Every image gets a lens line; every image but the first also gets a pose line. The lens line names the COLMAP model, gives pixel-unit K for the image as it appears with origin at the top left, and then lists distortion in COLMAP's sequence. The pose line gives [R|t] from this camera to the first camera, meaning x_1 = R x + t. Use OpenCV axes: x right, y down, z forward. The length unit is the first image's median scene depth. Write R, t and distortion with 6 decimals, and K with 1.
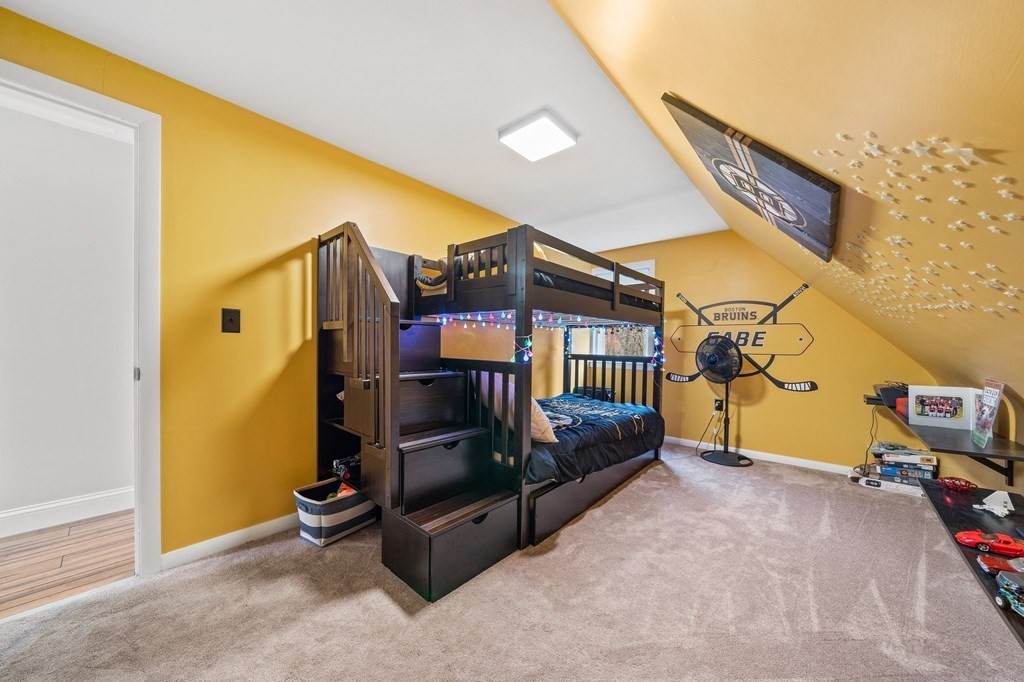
lens RADIAL K [[357.9, 0, 494.9], [0, 357.9, 350.5], [0, 0, 1]] dist [-0.001536, -0.000139]
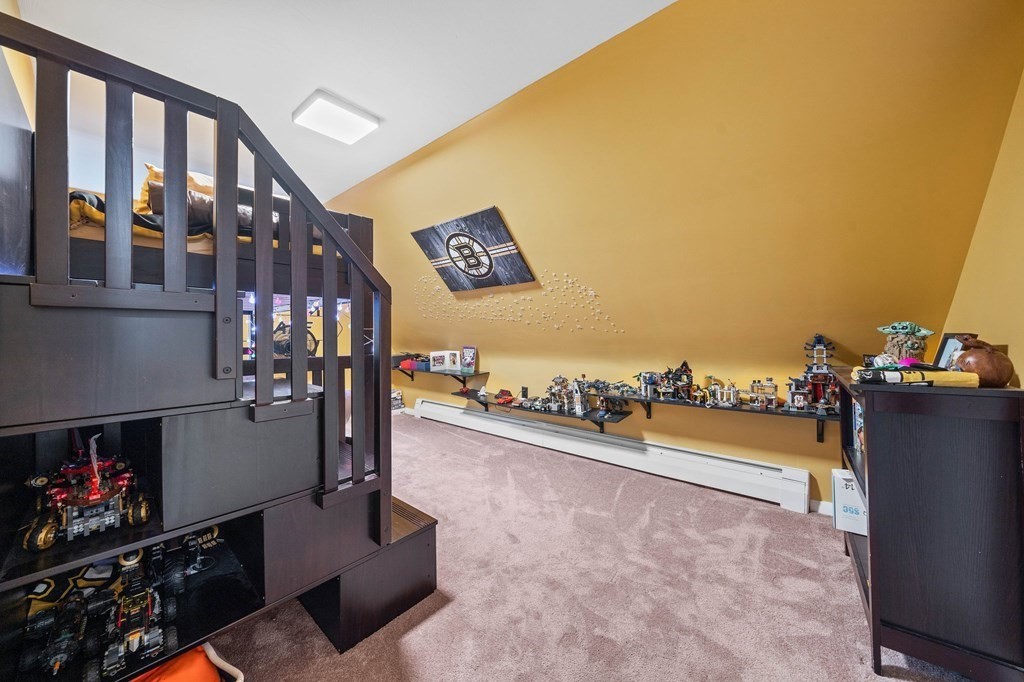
lens RADIAL K [[369.0, 0, 516.5], [0, 369.0, 329.9], [0, 0, 1]] dist [-0.001625, -0.000150]
pose [[-0.054817, -0.005884, 0.998479, -1.118808], [0.030917, 0.999493, 0.007587, -0.035357], [-0.998018, 0.031286, -0.054607, 0.722643]]
